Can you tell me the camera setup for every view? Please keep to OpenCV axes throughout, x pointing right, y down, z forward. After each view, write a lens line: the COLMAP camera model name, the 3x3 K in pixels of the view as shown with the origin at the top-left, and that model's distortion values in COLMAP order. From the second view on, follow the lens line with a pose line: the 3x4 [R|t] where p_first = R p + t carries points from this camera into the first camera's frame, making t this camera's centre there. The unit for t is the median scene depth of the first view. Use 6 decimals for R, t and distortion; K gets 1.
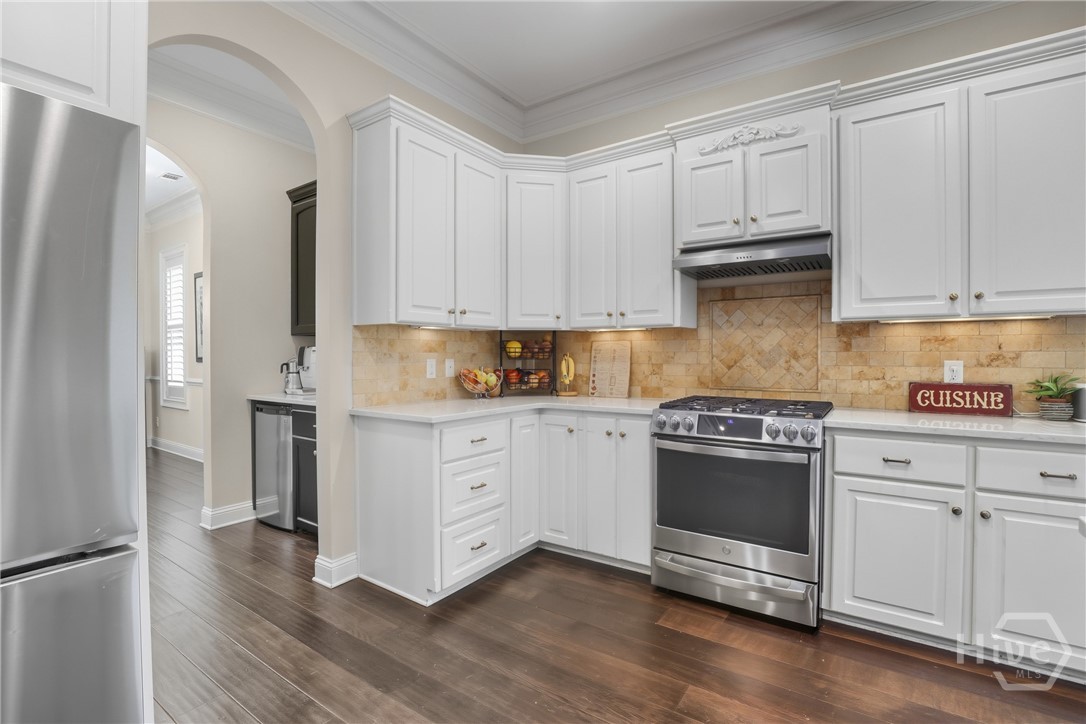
lens RADIAL K [[497.3, 0, 543.4], [0, 497.3, 360.4], [0, 0, 1]] dist [-0.001669, 0.000047]
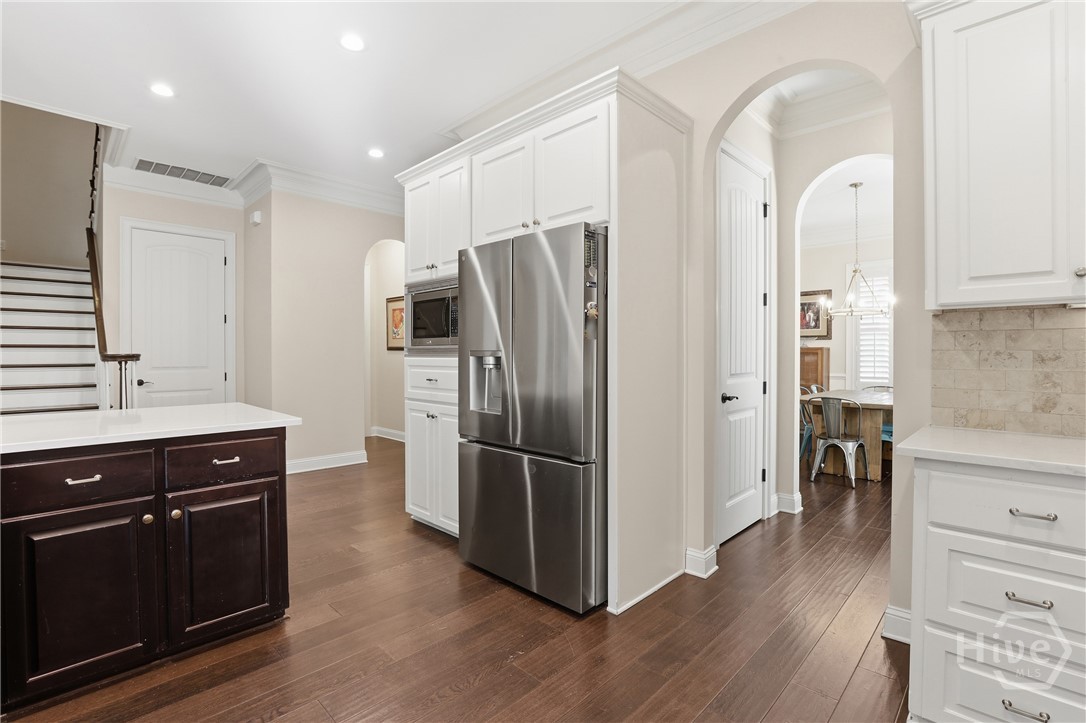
lens RADIAL K [[497.3, 0, 542.1], [0, 497.3, 355.5], [0, 0, 1]] dist [-0.001669, 0.000047]
pose [[-0.161679, 0.005001, -0.986831, 0.430352], [-0.005731, 0.999966, 0.006006, -0.009860], [0.986827, 0.006626, -0.161645, 0.508475]]
